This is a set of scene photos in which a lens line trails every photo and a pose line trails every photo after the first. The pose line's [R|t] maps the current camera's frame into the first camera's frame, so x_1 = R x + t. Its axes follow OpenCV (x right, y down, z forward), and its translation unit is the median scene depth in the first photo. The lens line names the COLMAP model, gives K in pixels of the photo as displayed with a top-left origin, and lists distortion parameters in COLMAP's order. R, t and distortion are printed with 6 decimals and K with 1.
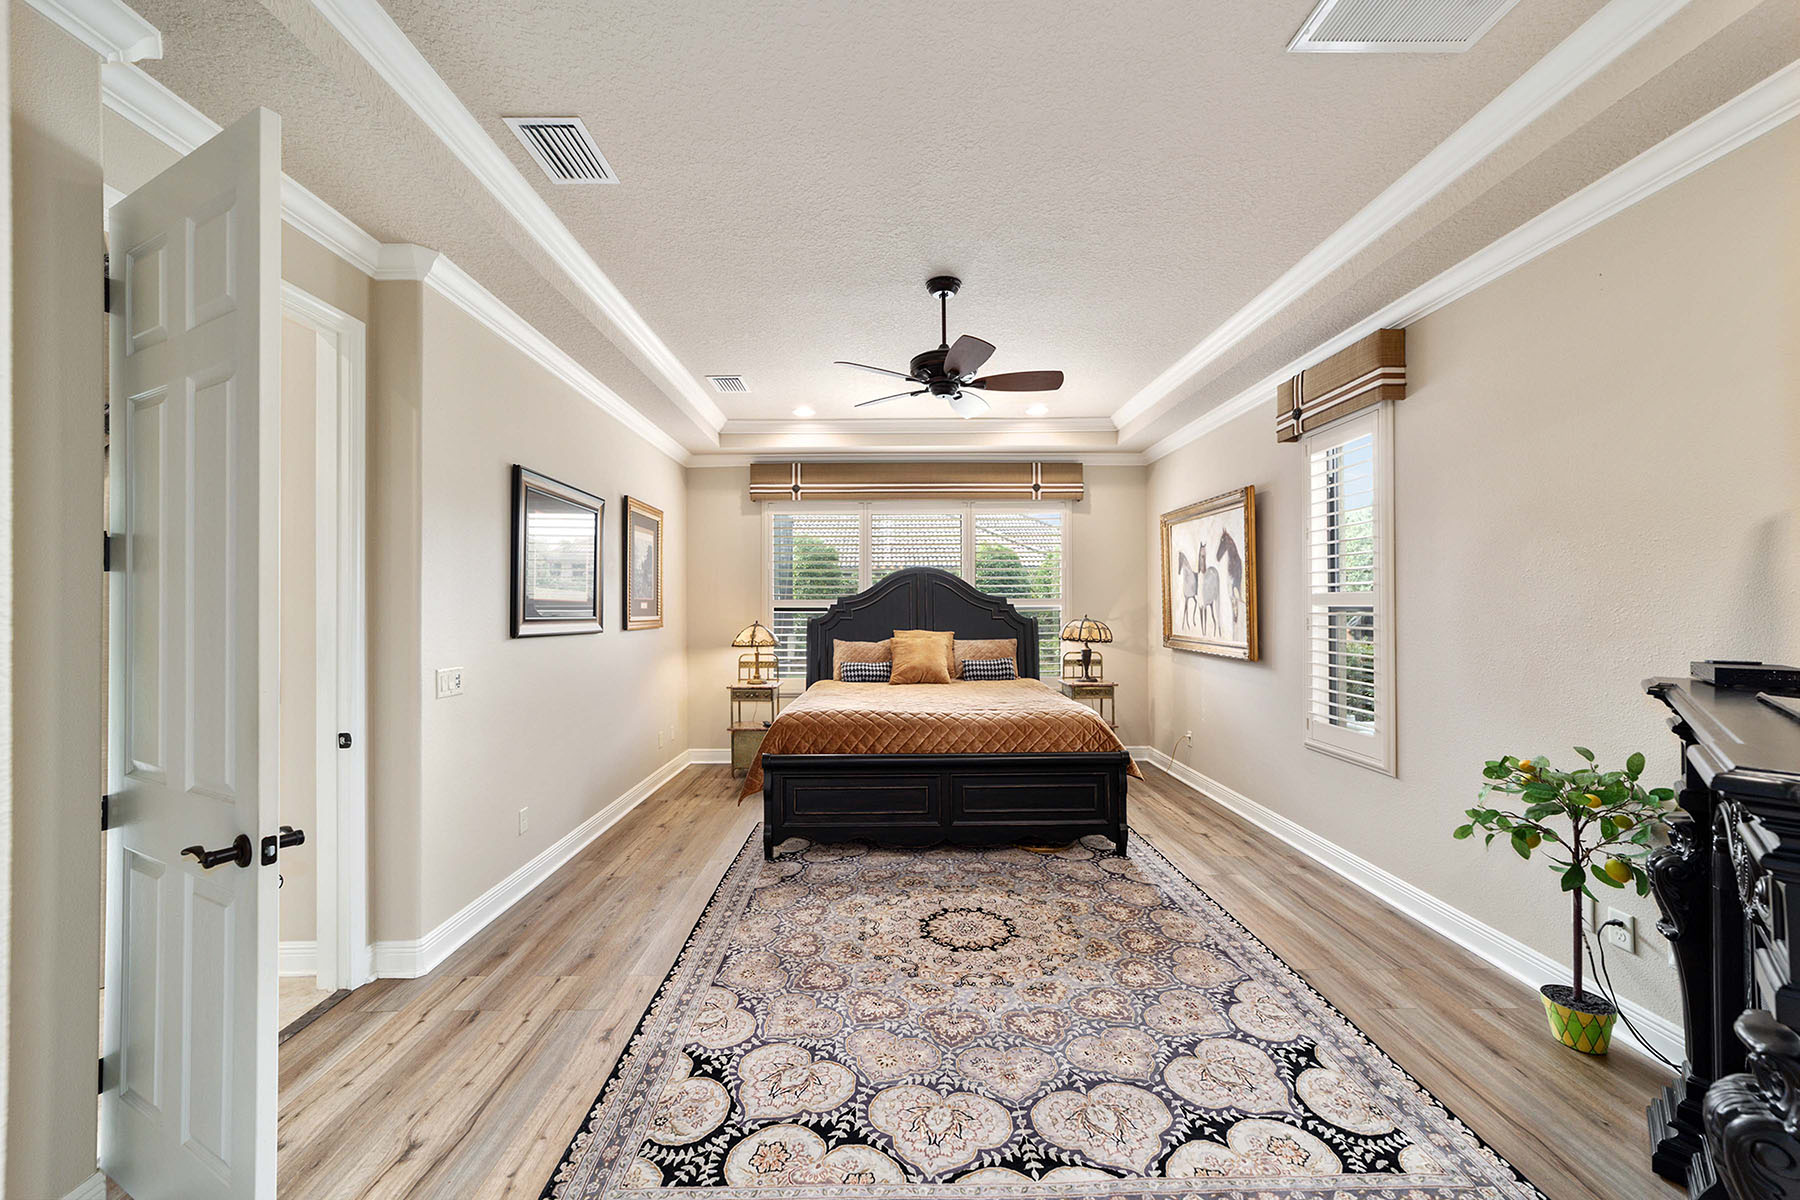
lens RADIAL K [[692.4, 0, 892.2], [0, 692.4, 591.7], [0, 0, 1]] dist [-0.019823, 0.009483]
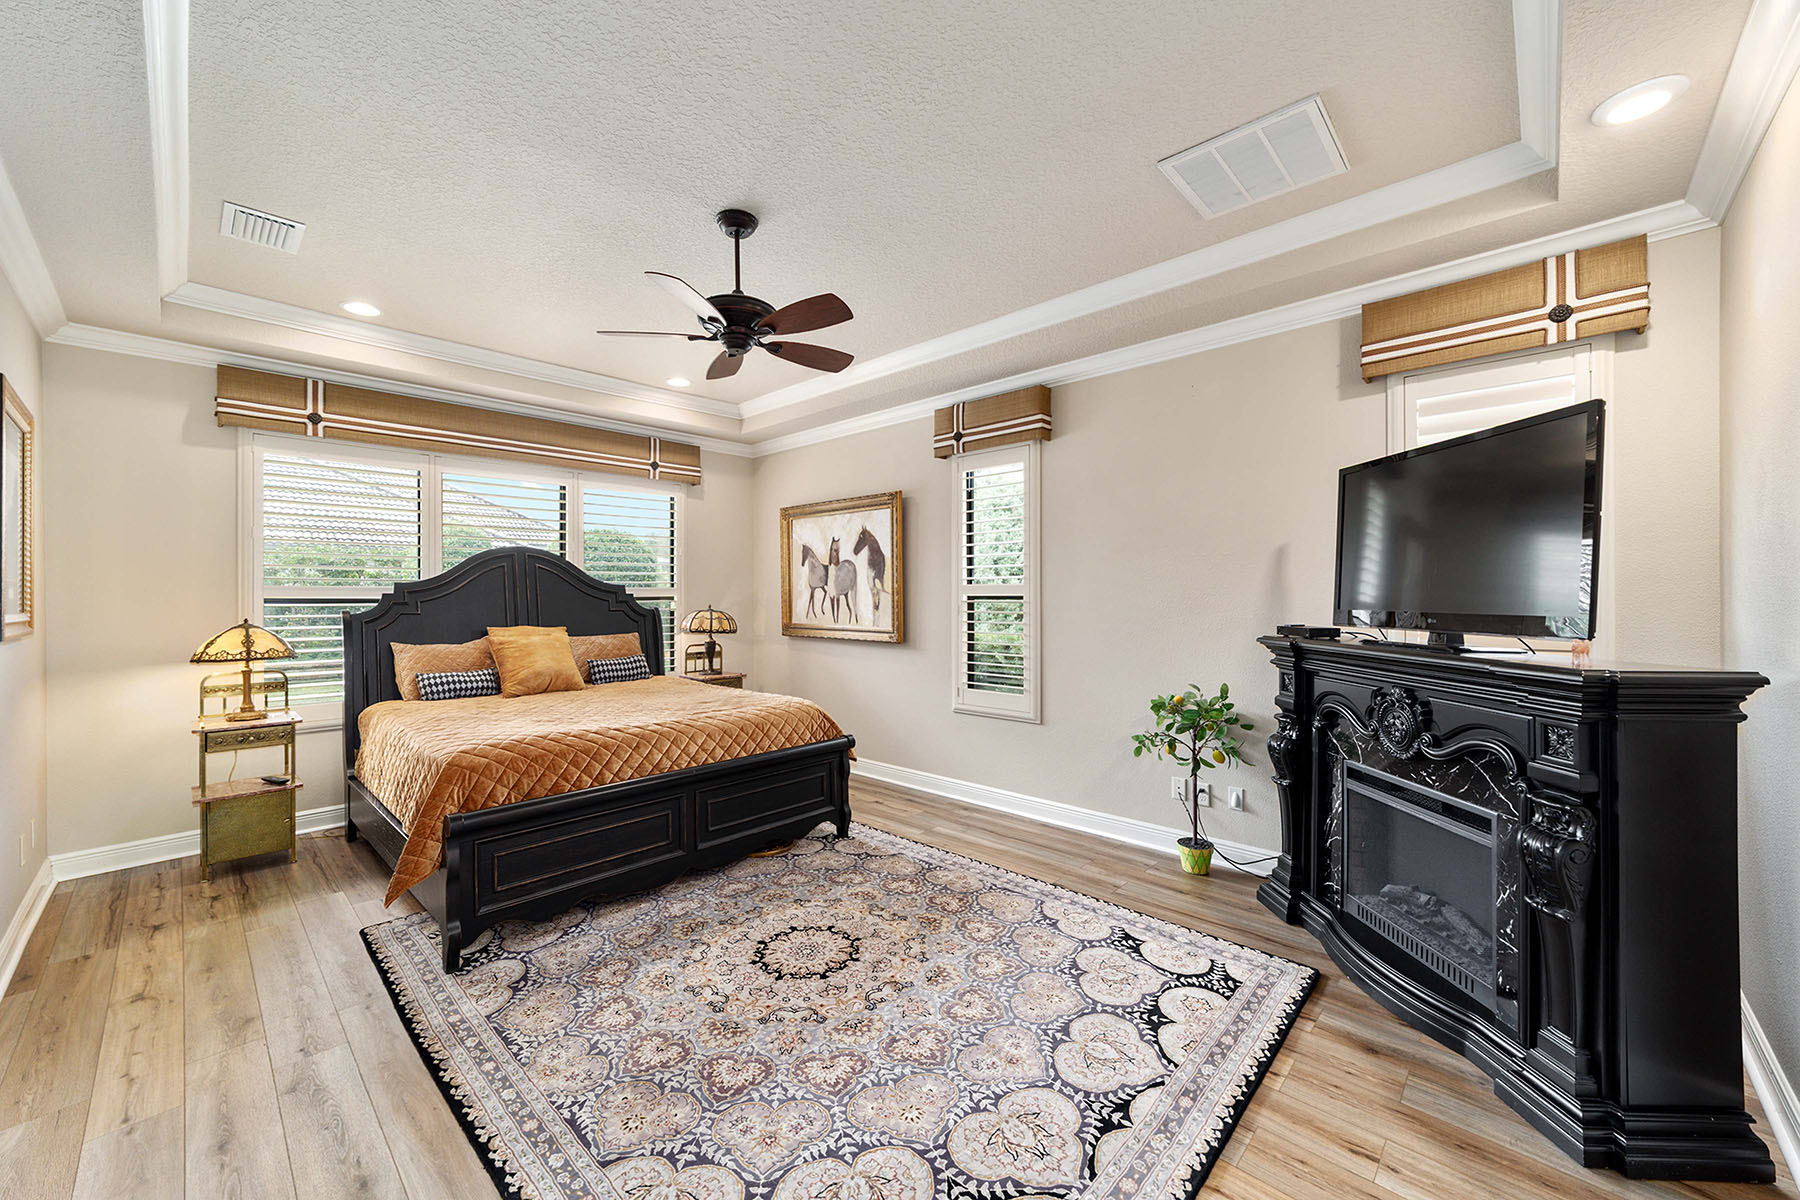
lens RADIAL K [[692.4, 0, 892.2], [0, 692.4, 591.7], [0, 0, 1]] dist [-0.019823, 0.009483]
pose [[0.696437, 0.005664, 0.717596, -0.395964], [-0.014500, 0.999876, 0.006180, 0.008798], [-0.717472, -0.014709, 0.696433, 0.254759]]
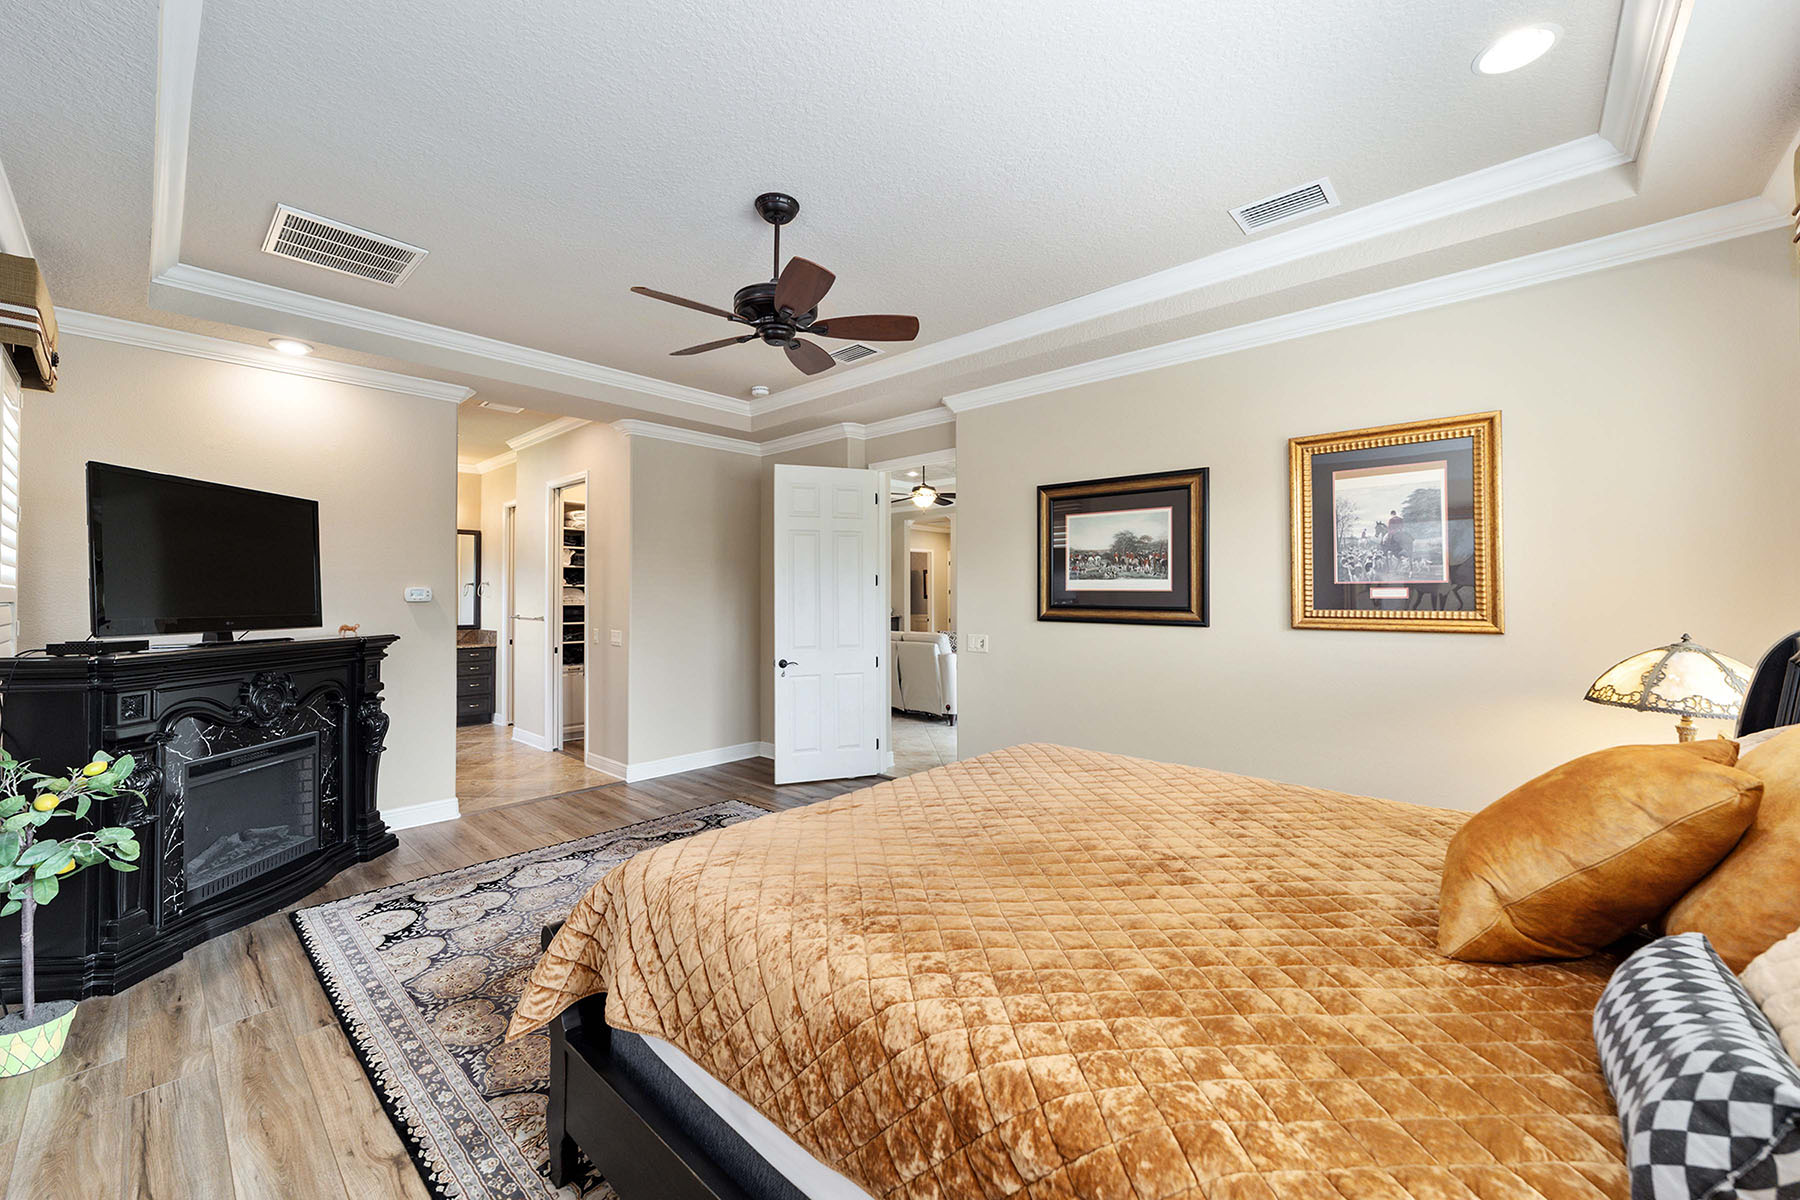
lens RADIAL K [[692.4, 0, 892.2], [0, 692.4, 591.7], [0, 0, 1]] dist [-0.019823, 0.009483]
pose [[-0.680671, 0.001202, -0.732588, 0.557138], [0.020664, 0.999632, -0.017560, 0.028101], [0.732297, -0.027091, -0.680446, 1.598388]]
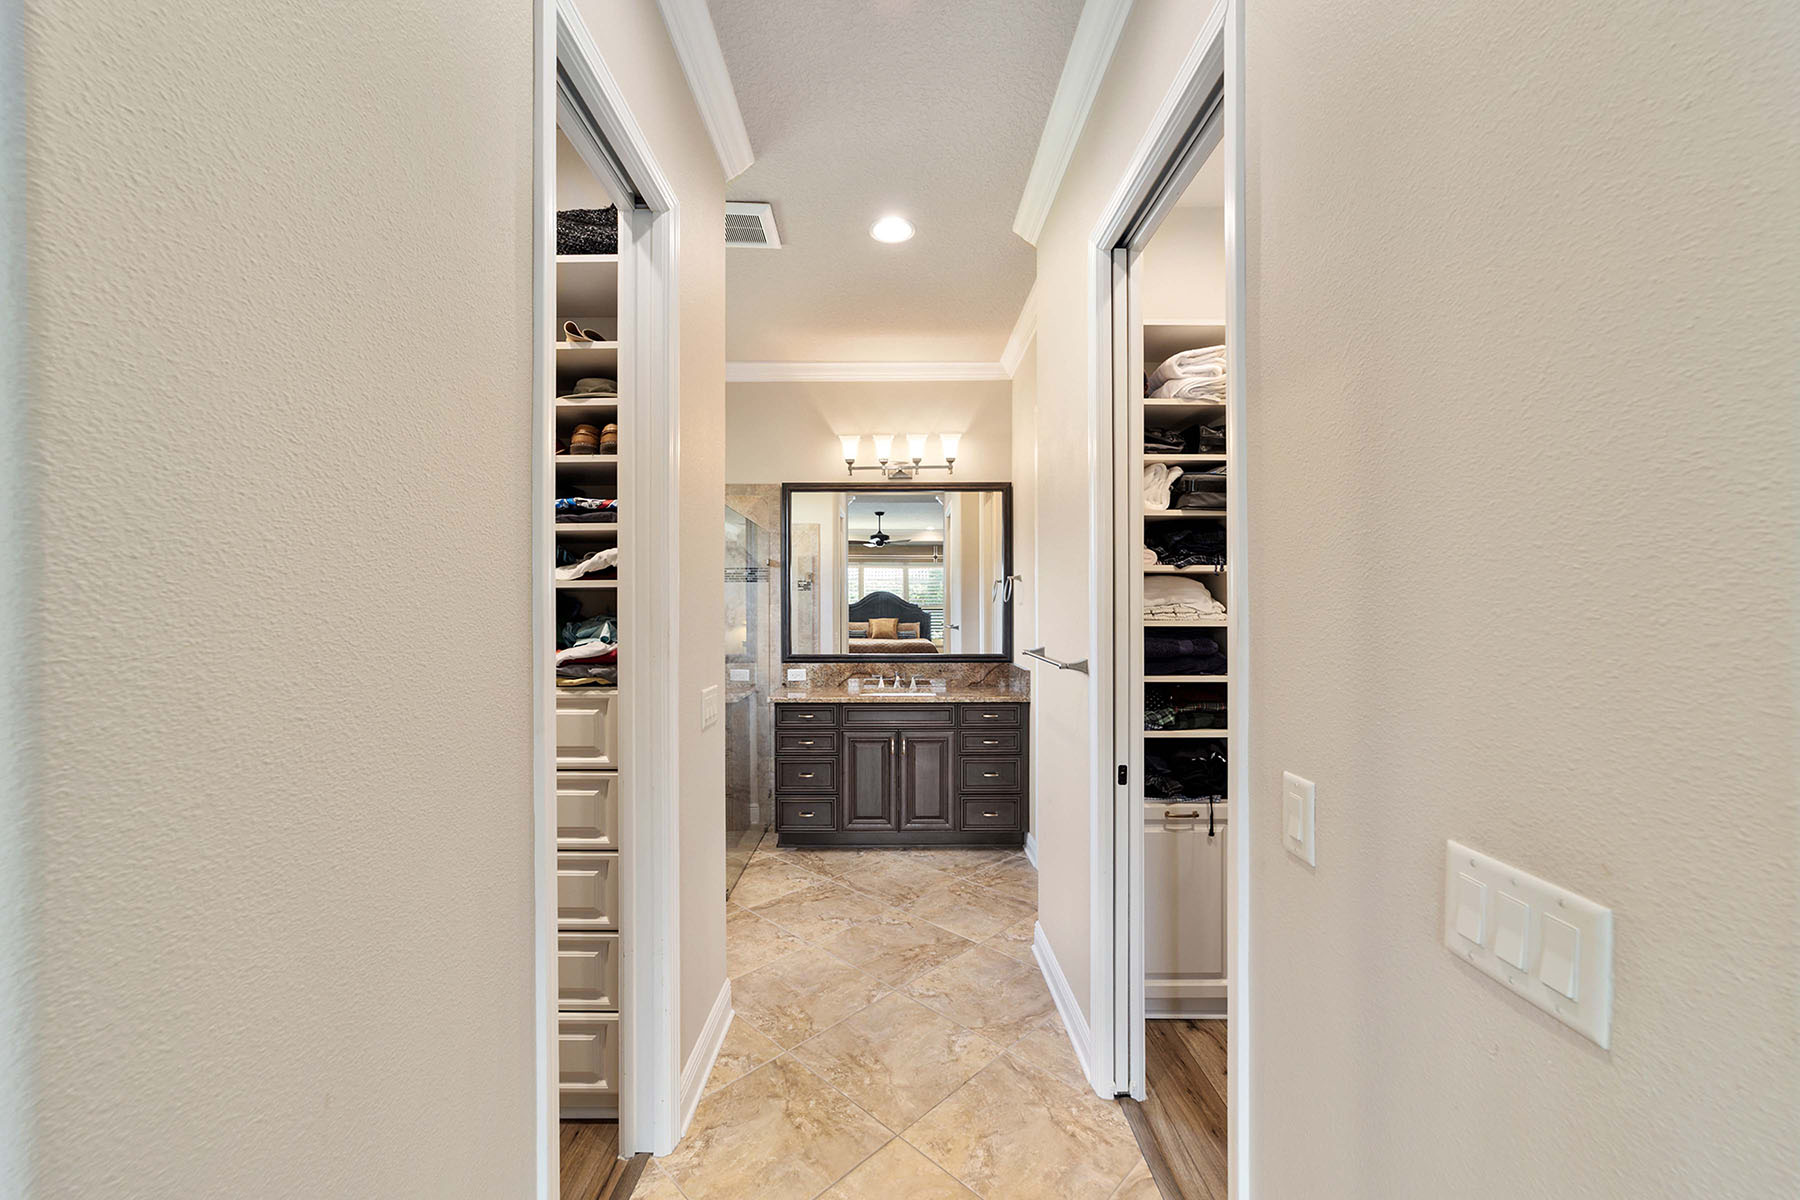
lens RADIAL K [[692.4, 0, 892.2], [0, 692.4, 591.7], [0, 0, 1]] dist [-0.019823, 0.009483]
pose [[0.999884, 0.004645, -0.014500, 0.200917], [-0.004607, 0.999986, 0.002651, -0.074572], [0.014512, -0.002584, 0.999891, -2.471436]]
